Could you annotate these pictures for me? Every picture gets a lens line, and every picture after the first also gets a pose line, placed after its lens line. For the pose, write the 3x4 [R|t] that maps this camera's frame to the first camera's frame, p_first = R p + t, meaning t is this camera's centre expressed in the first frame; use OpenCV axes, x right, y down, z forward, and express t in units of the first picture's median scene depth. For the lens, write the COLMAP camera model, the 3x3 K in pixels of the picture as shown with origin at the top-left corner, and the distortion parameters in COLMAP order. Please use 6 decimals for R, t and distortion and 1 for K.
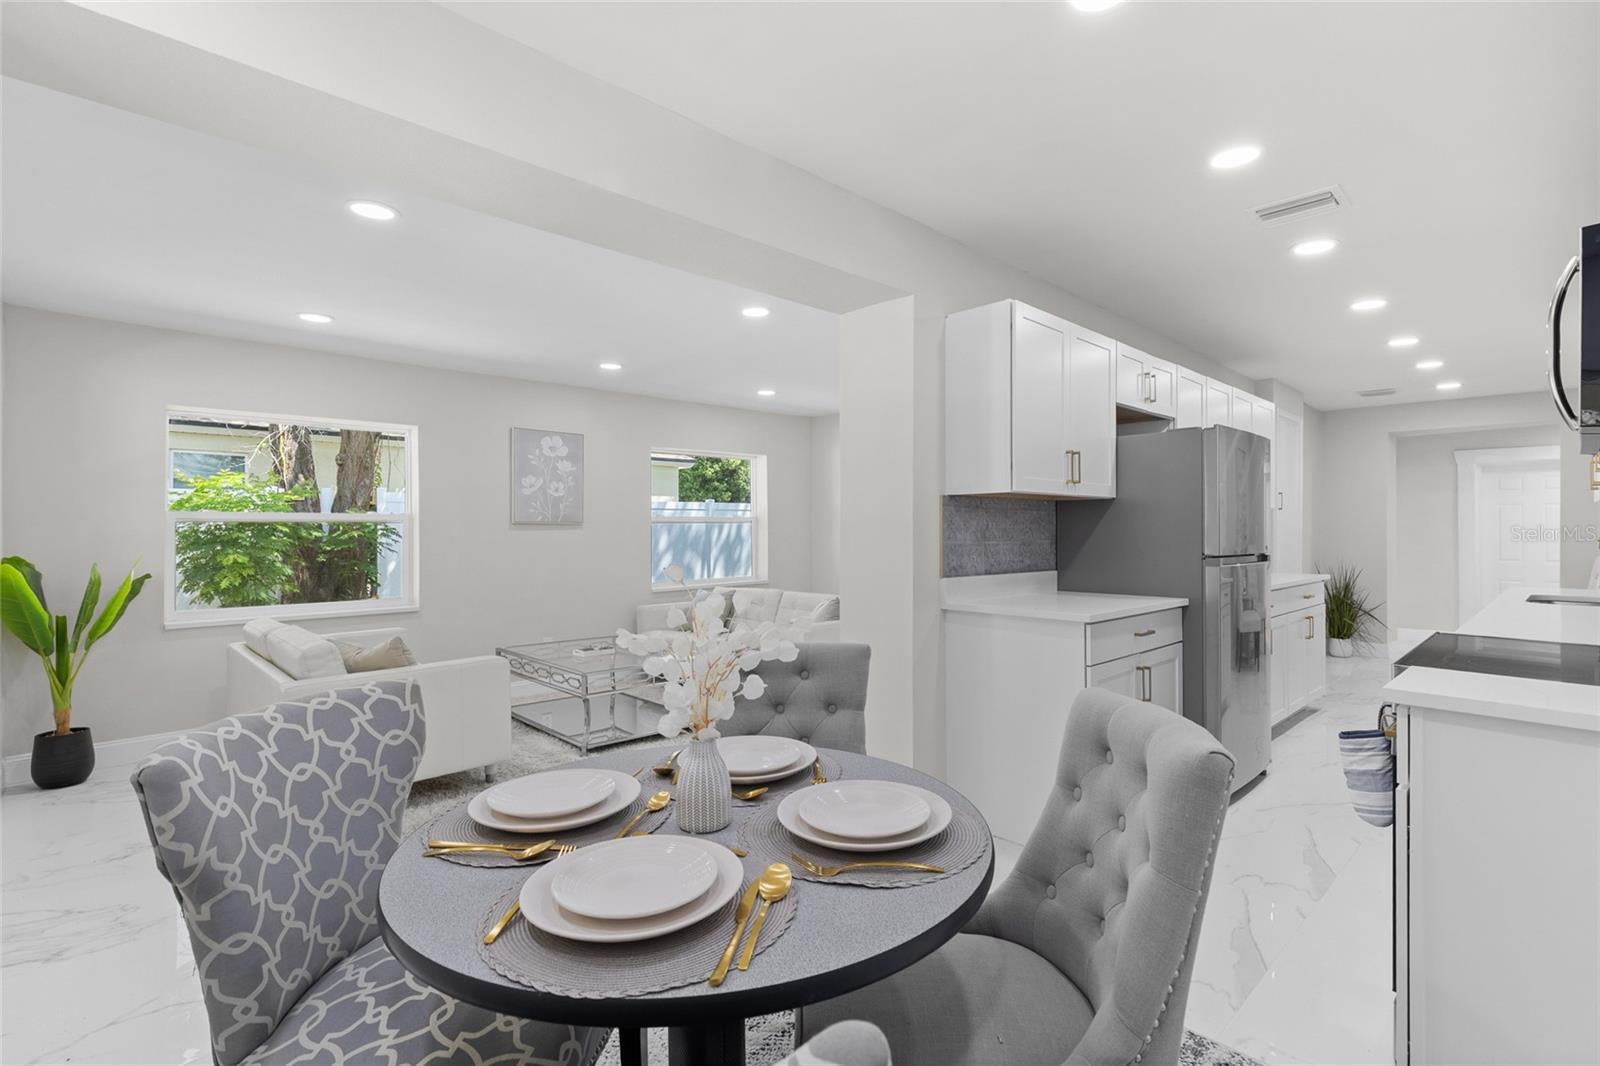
lens RADIAL K [[731.1, 0, 806.1], [0, 731.1, 527.5], [0, 0, 1]] dist [0.008006, -0.000805]
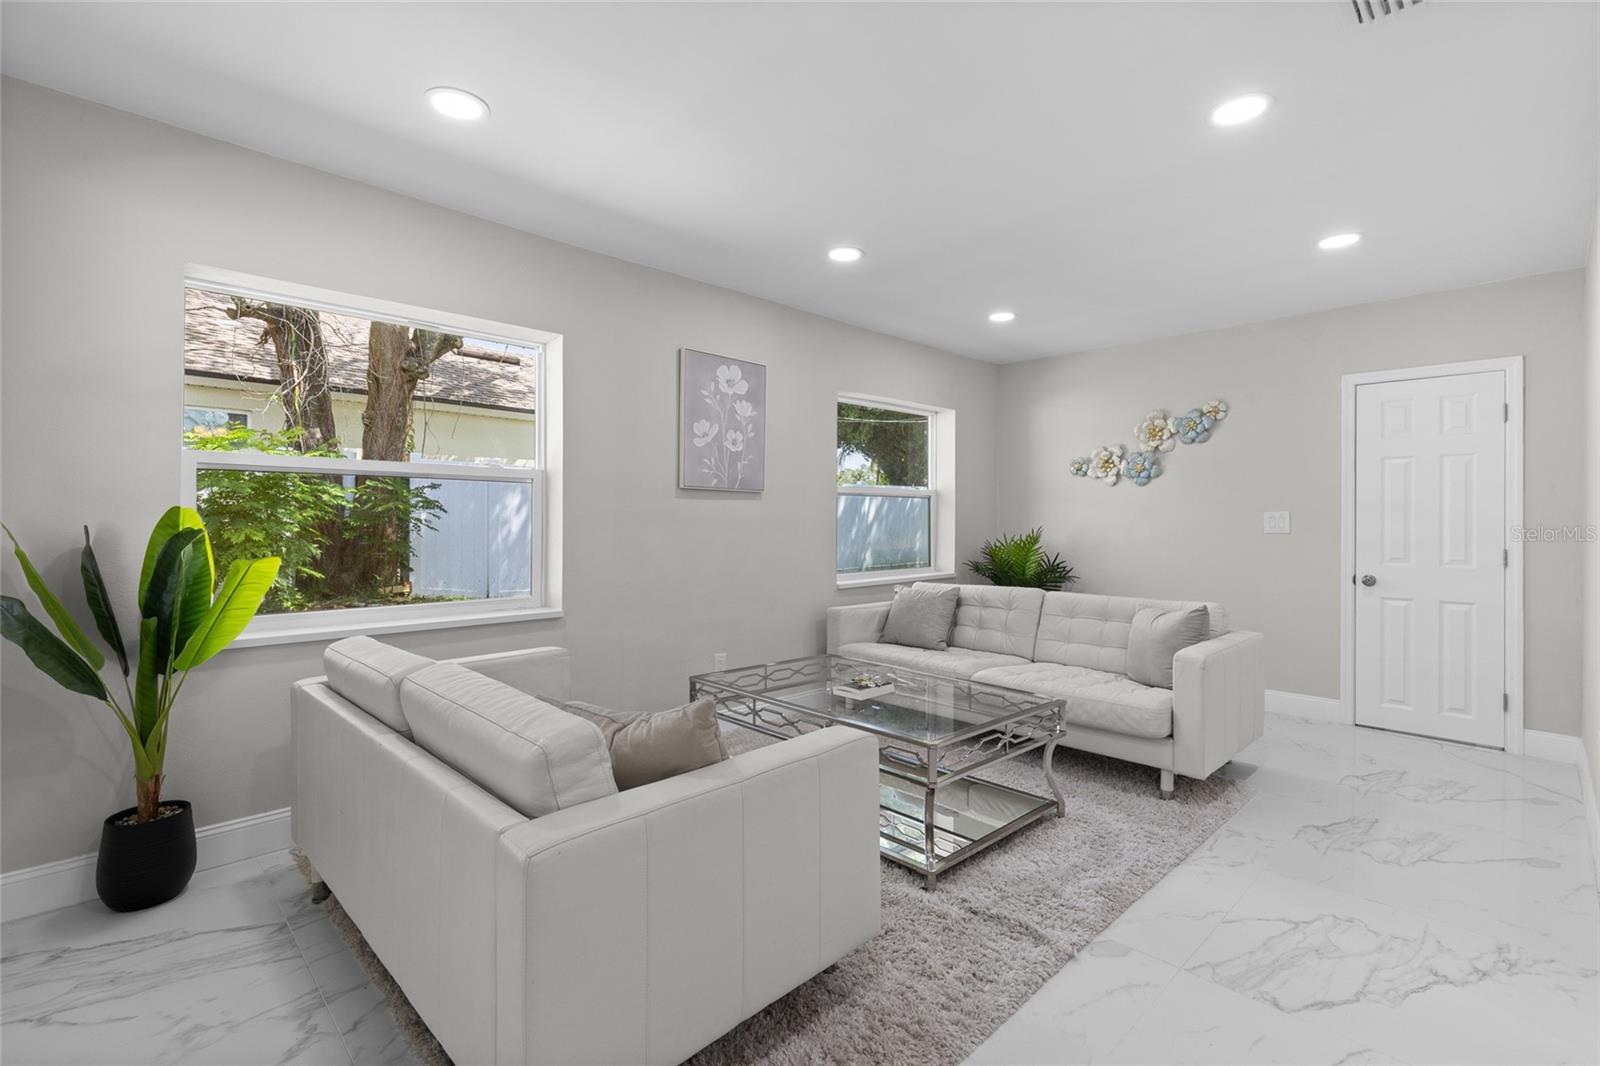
lens RADIAL K [[731.2, 0, 794.8], [0, 731.2, 518.5], [0, 0, 1]] dist [0.016406, 0.000011]
pose [[0.999864, 0.015025, 0.006865, -0.286349], [-0.015069, 0.999866, 0.006443, 0.015843], [-0.006767, -0.006546, 0.999956, 0.300954]]
